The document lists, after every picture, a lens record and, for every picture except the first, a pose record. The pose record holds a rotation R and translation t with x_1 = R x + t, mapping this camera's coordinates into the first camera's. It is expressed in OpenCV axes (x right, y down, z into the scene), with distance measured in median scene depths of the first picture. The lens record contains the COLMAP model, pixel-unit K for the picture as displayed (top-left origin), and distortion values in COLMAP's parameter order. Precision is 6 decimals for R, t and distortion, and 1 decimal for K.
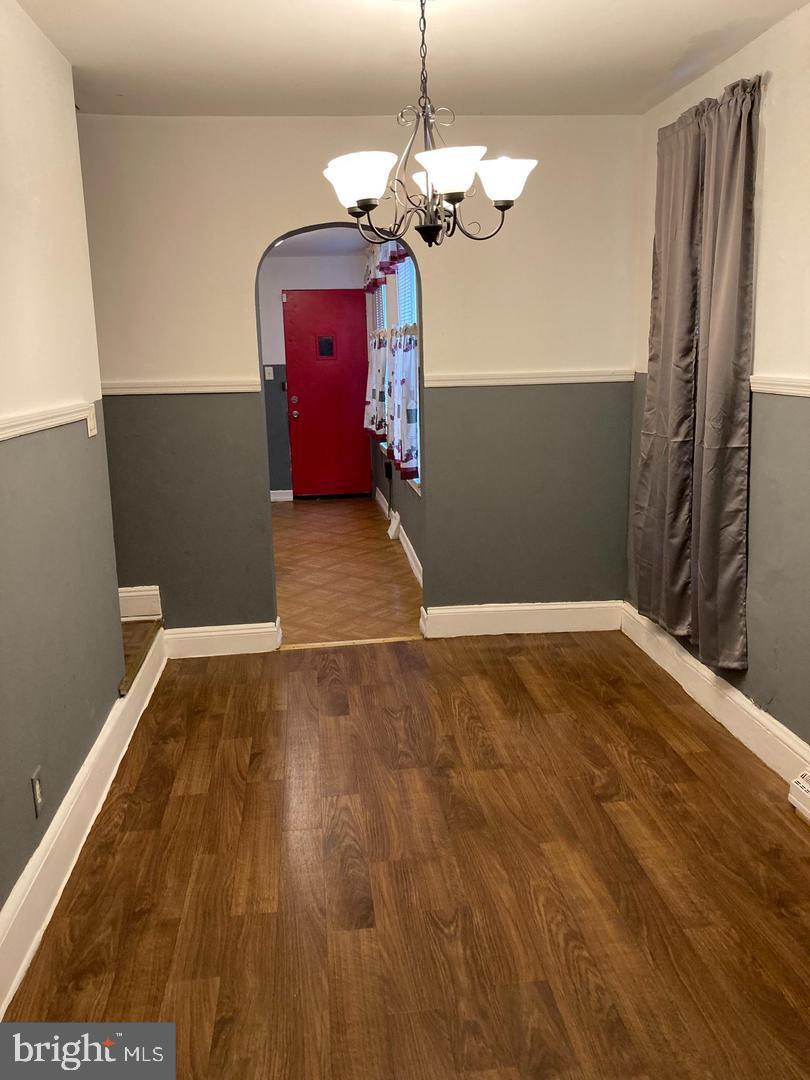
lens RADIAL K [[895.3, 0, 406.7], [0, 895.3, 545.2], [0, 0, 1]] dist [0.006741, 0.001851]
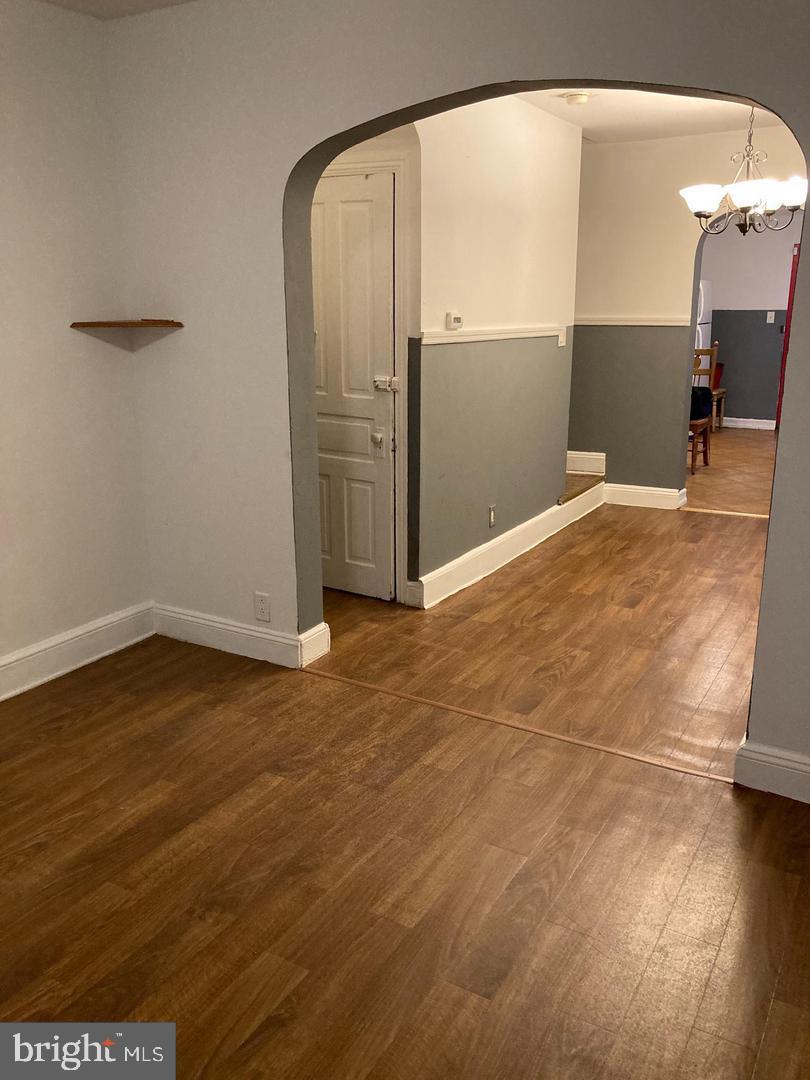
lens RADIAL K [[895.3, 0, 406.7], [0, 895.3, 545.2], [0, 0, 1]] dist [0.006741, 0.001851]
pose [[0.810040, 0.173094, -0.560245, 0.425806], [-0.139542, 0.984893, 0.102536, 0.116271], [0.569530, -0.004881, 0.821956, -0.575021]]
